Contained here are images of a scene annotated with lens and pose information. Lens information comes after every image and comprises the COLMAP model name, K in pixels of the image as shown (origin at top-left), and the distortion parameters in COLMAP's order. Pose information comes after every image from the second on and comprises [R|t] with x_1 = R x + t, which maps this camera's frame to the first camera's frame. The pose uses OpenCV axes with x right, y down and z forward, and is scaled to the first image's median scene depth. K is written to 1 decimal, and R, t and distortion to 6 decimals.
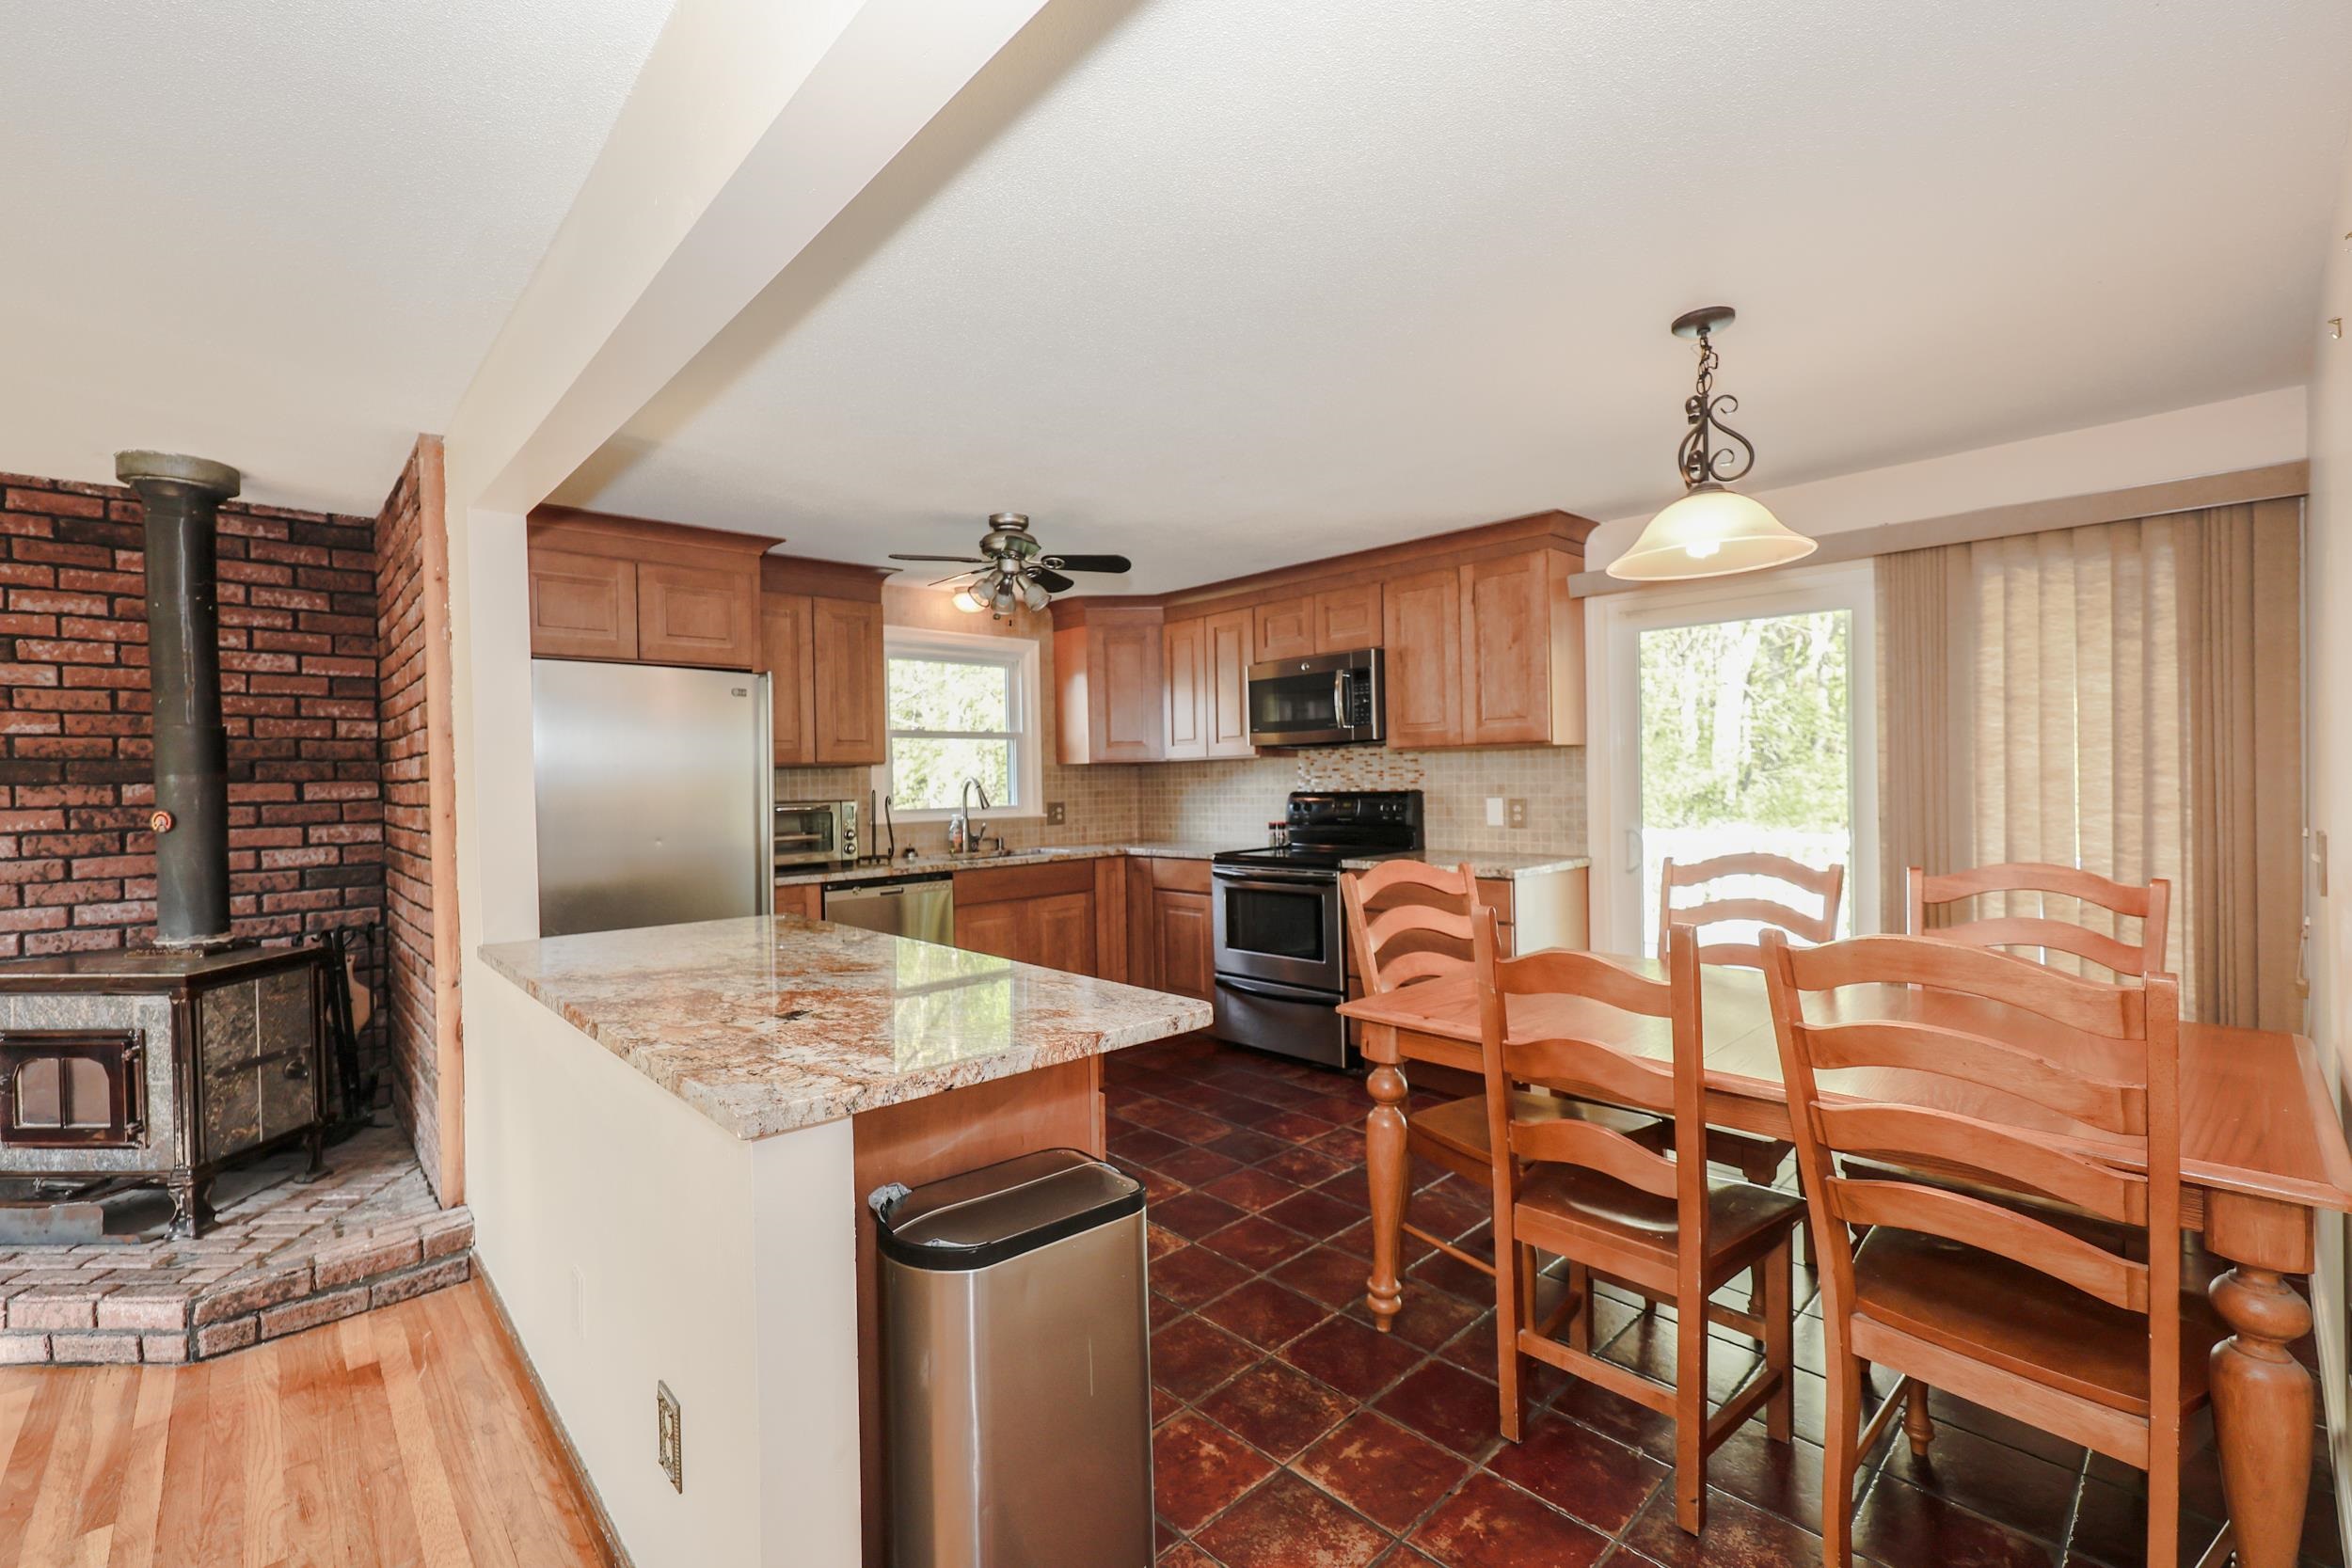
lens RADIAL K [[978.9, 0, 1173.0], [0, 978.9, 788.1], [0, 0, 1]] dist [0.001222, 0.000139]
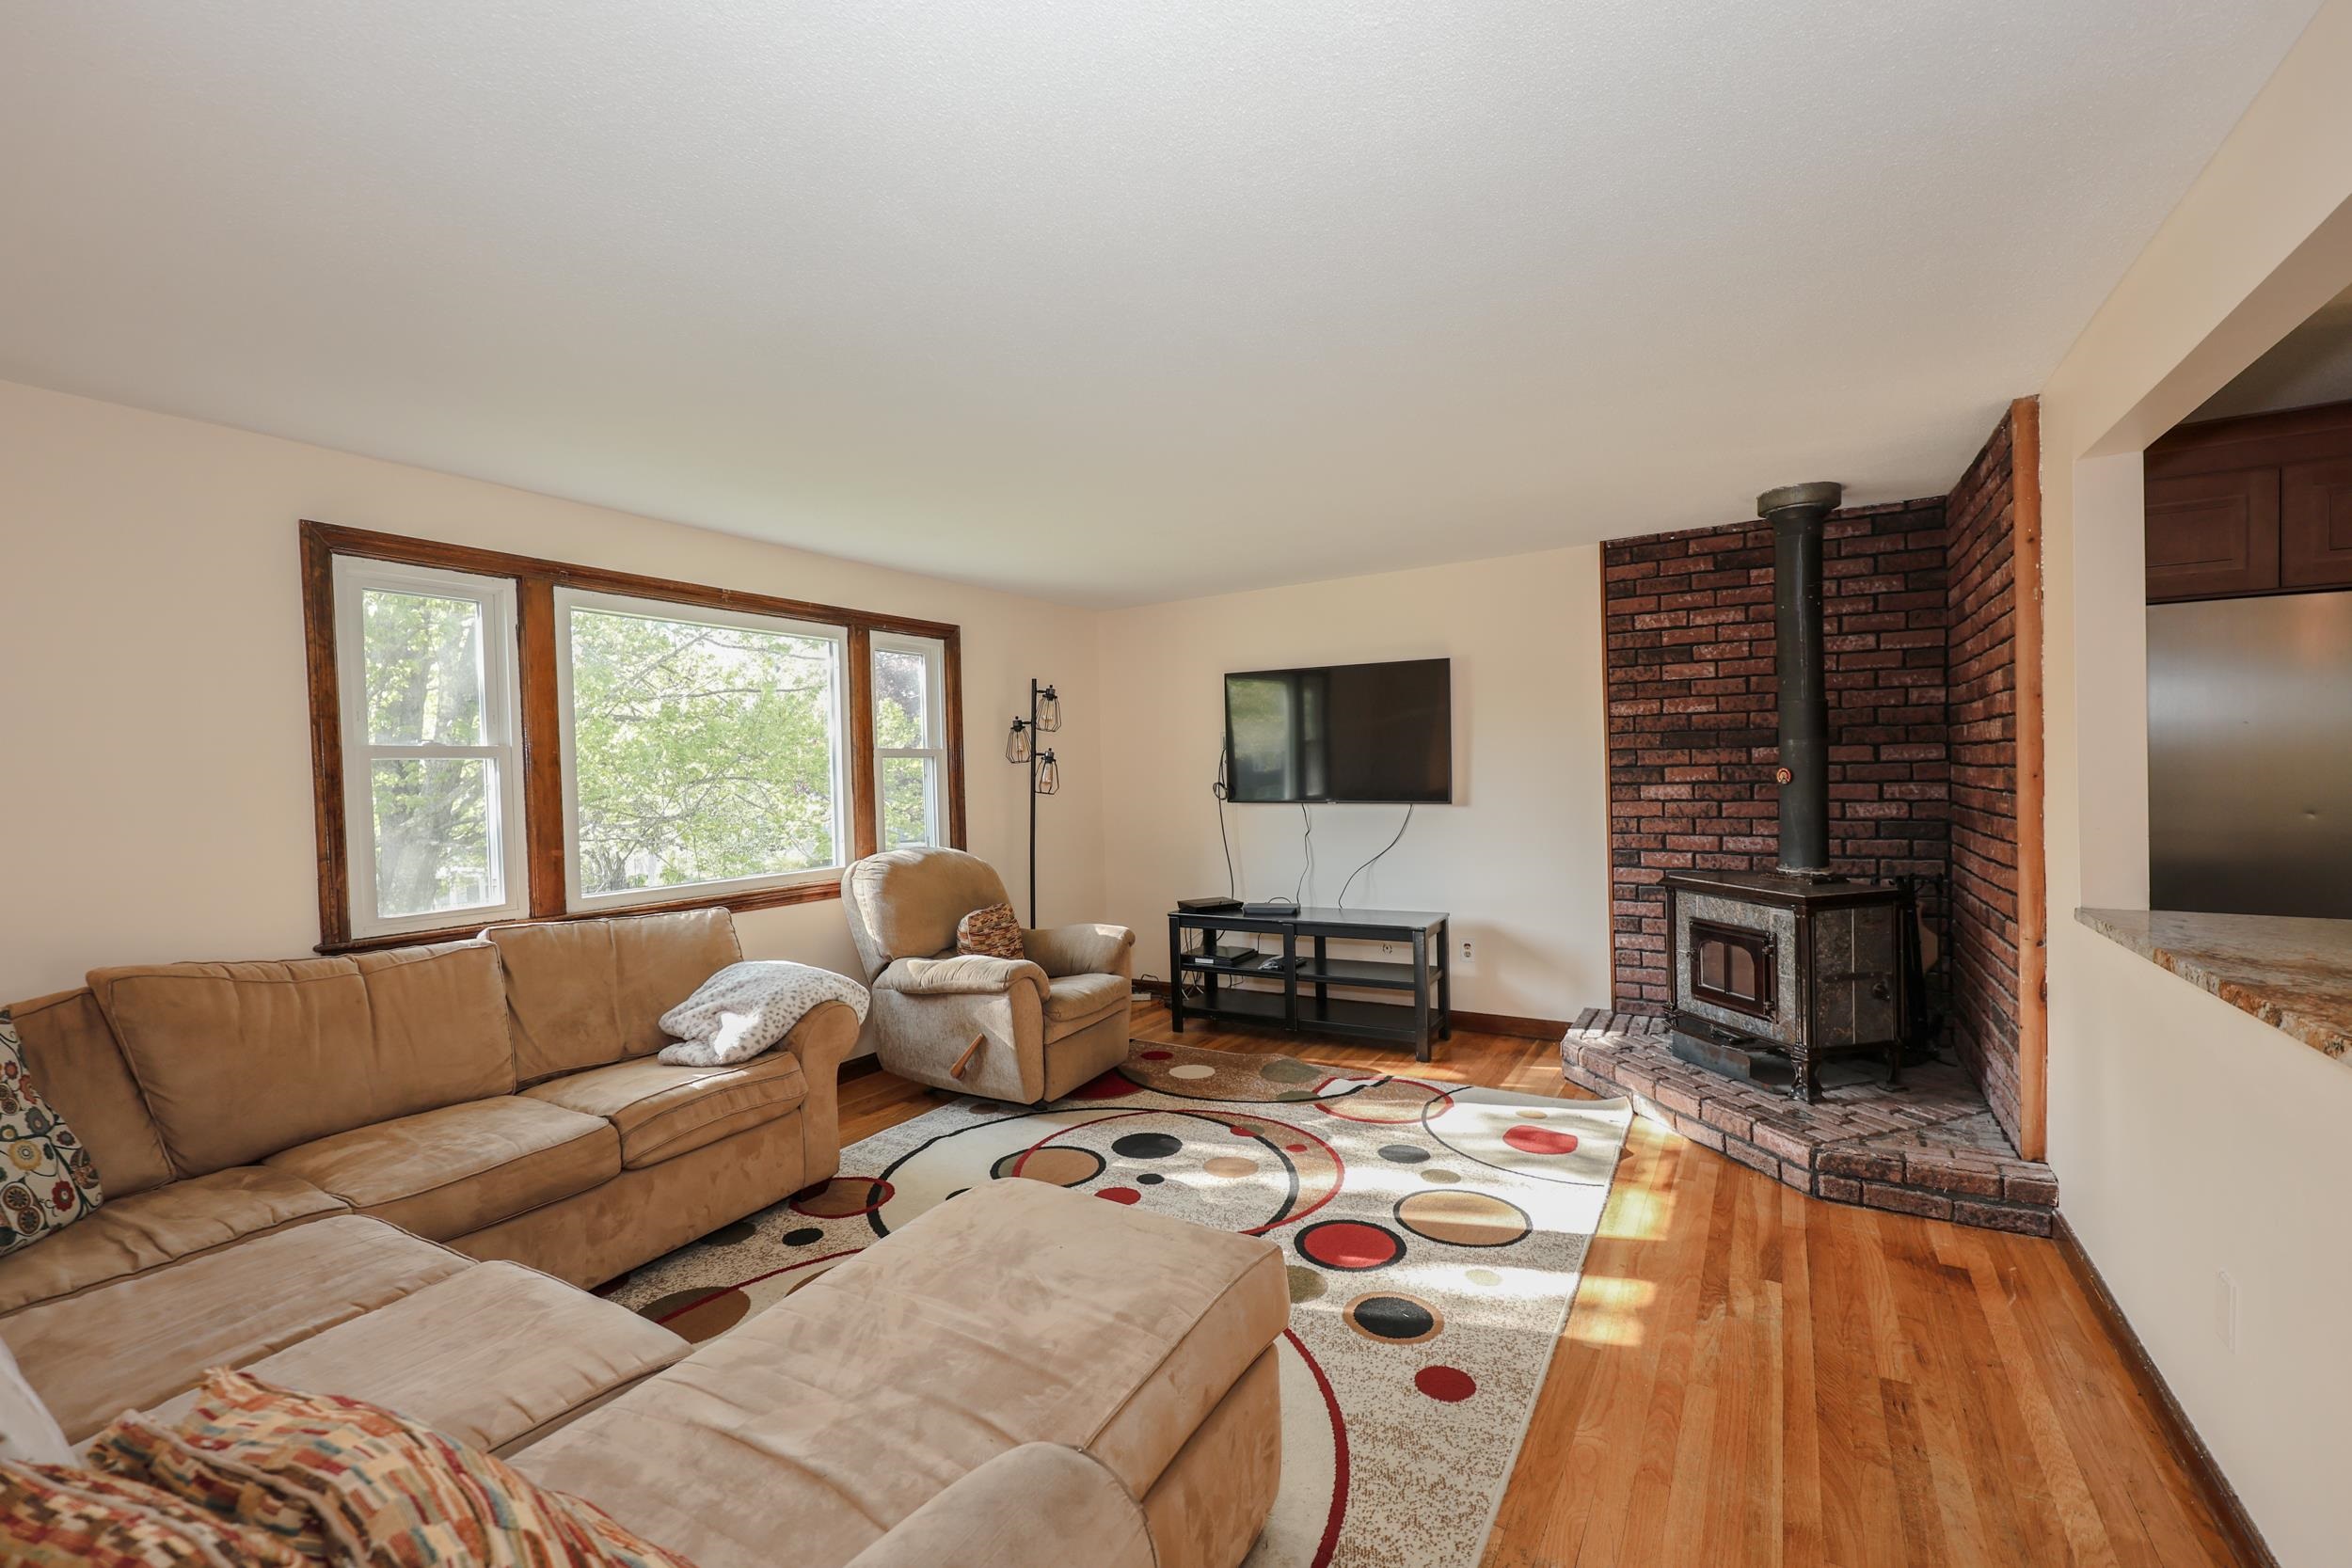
lens RADIAL K [[978.9, 0, 1173.0], [0, 978.9, 788.1], [0, 0, 1]] dist [0.001222, 0.000139]
pose [[0.259964, 0.031903, -0.965091, 0.001047], [0.002783, 0.999425, 0.033787, 0.003816], [0.965614, -0.011469, 0.259726, -0.093589]]
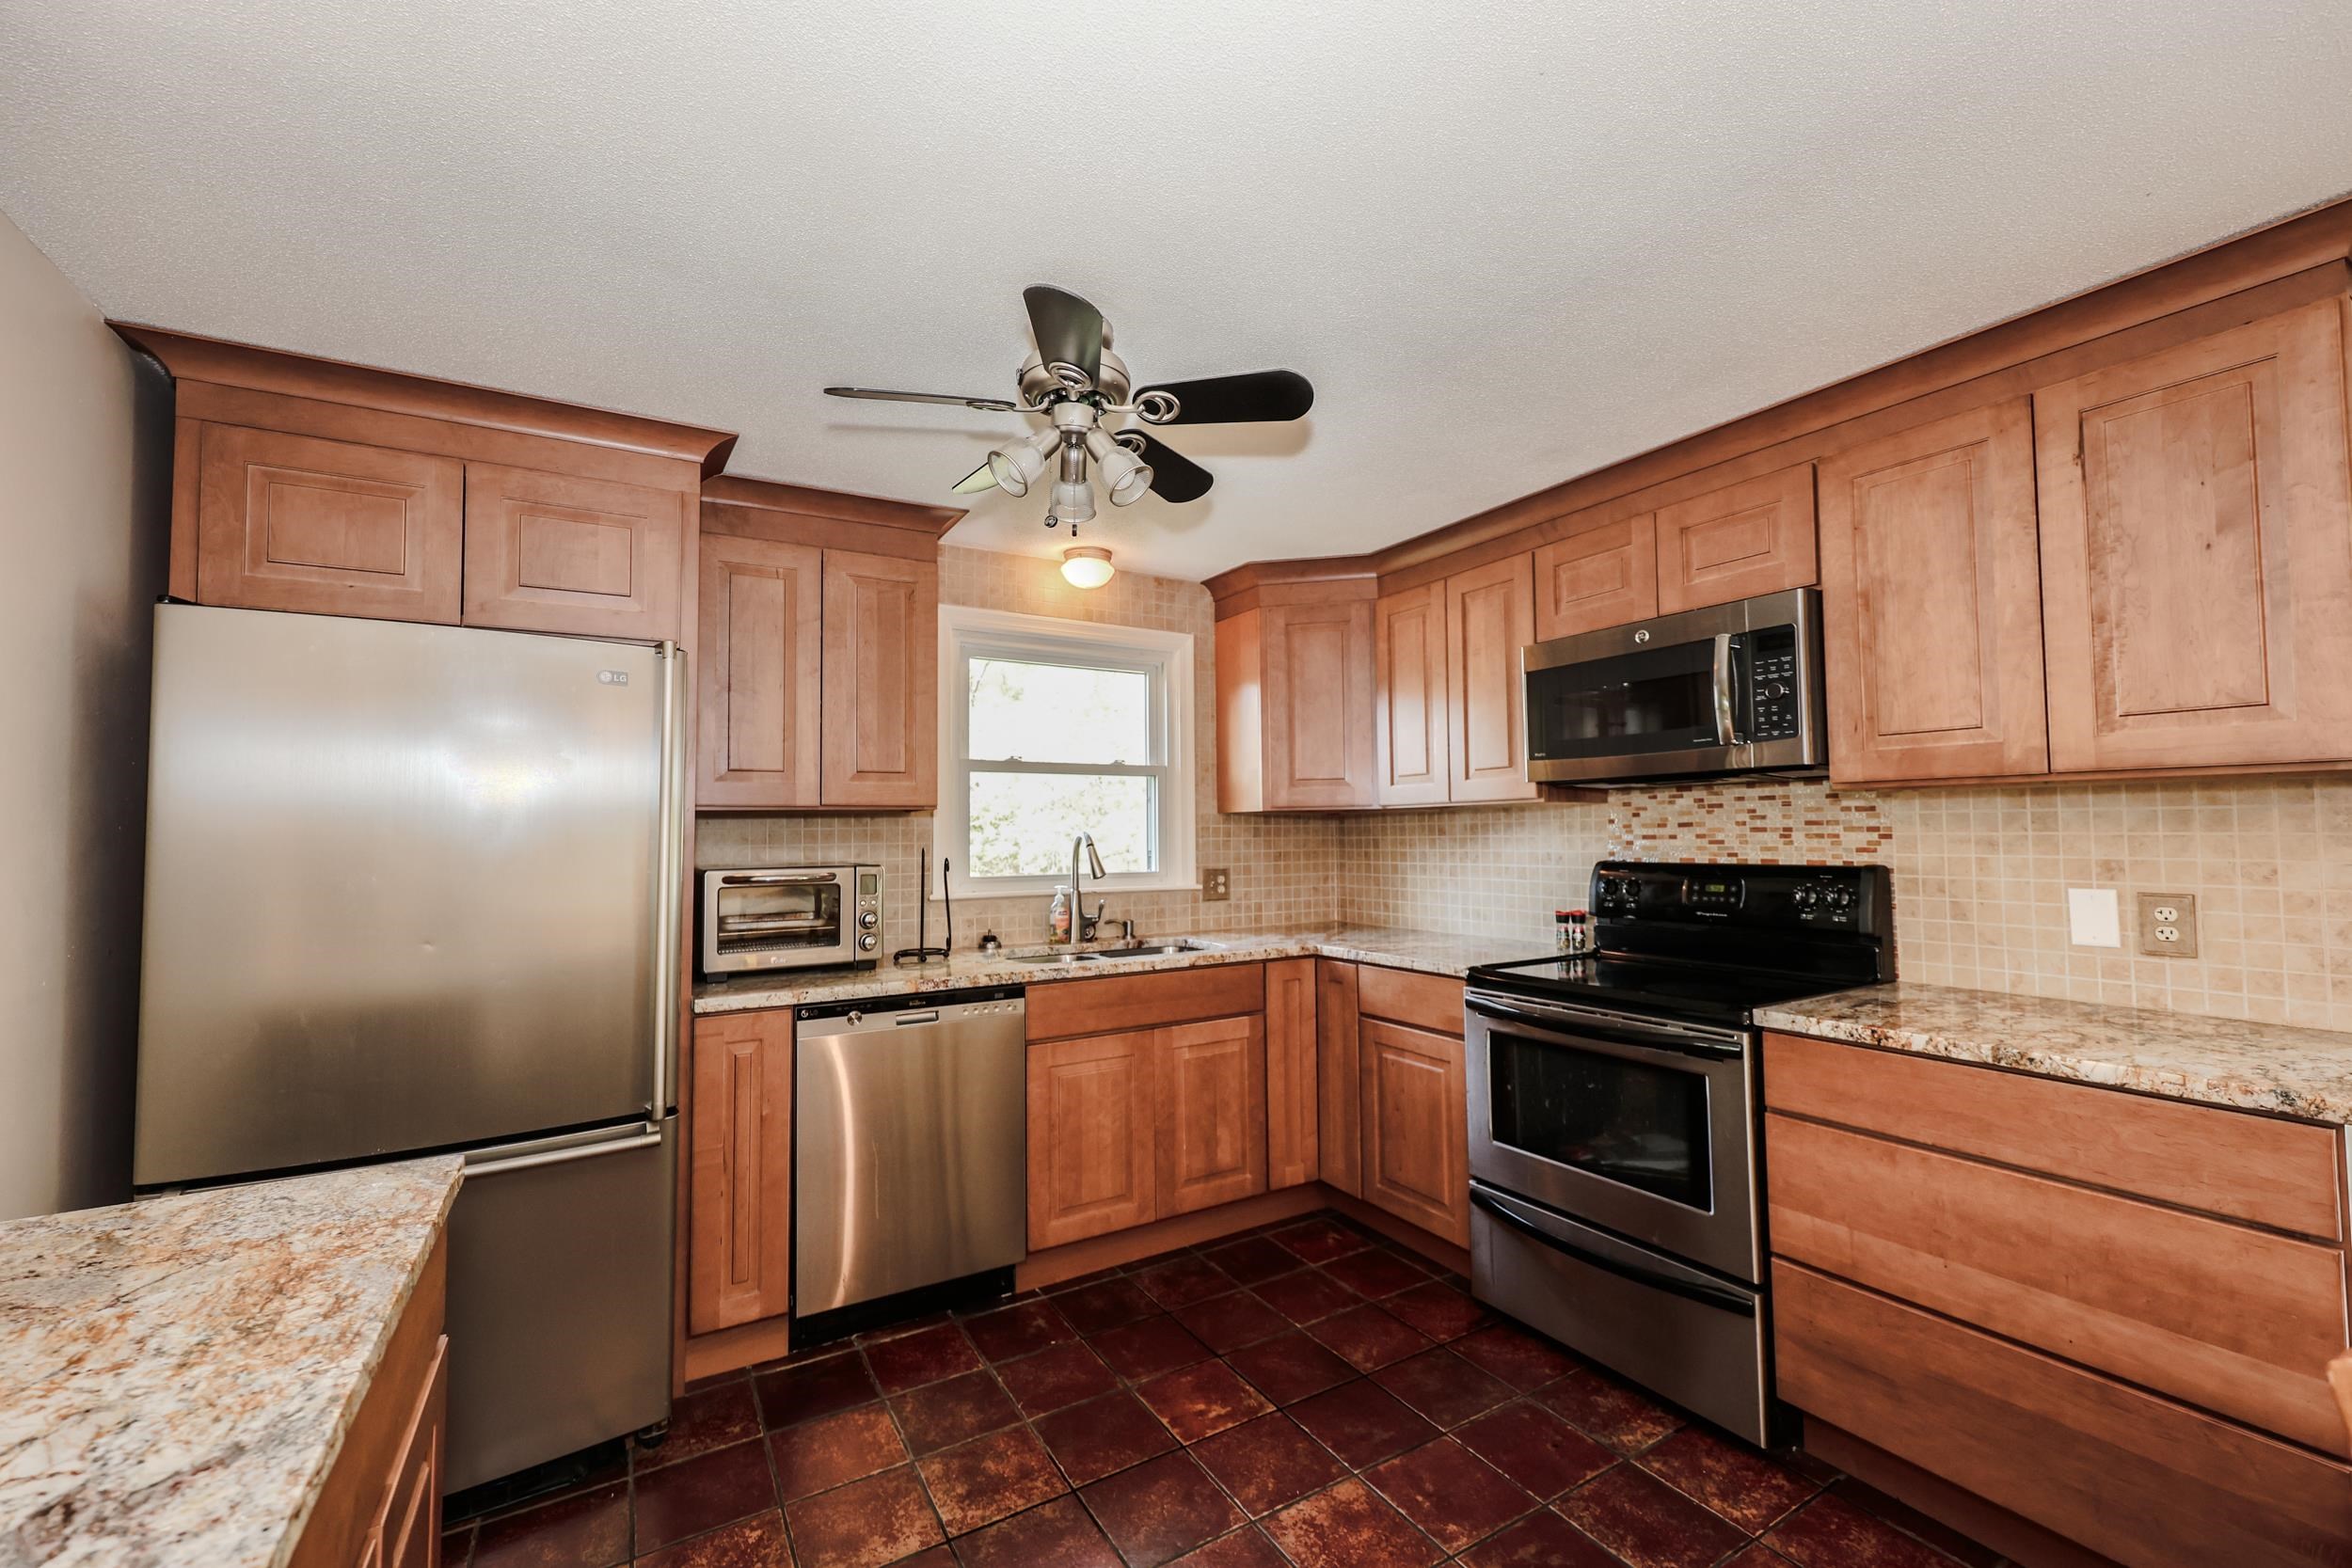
lens RADIAL K [[937.5, 0, 1166.0], [0, 937.5, 789.0], [0, 0, 1]] dist [0.000842, 0.000073]
pose [[0.974166, 0.002064, -0.225824, -0.009494], [-0.014067, 0.998571, -0.051555, -0.011164], [0.225395, 0.053400, 0.972803, 0.614473]]
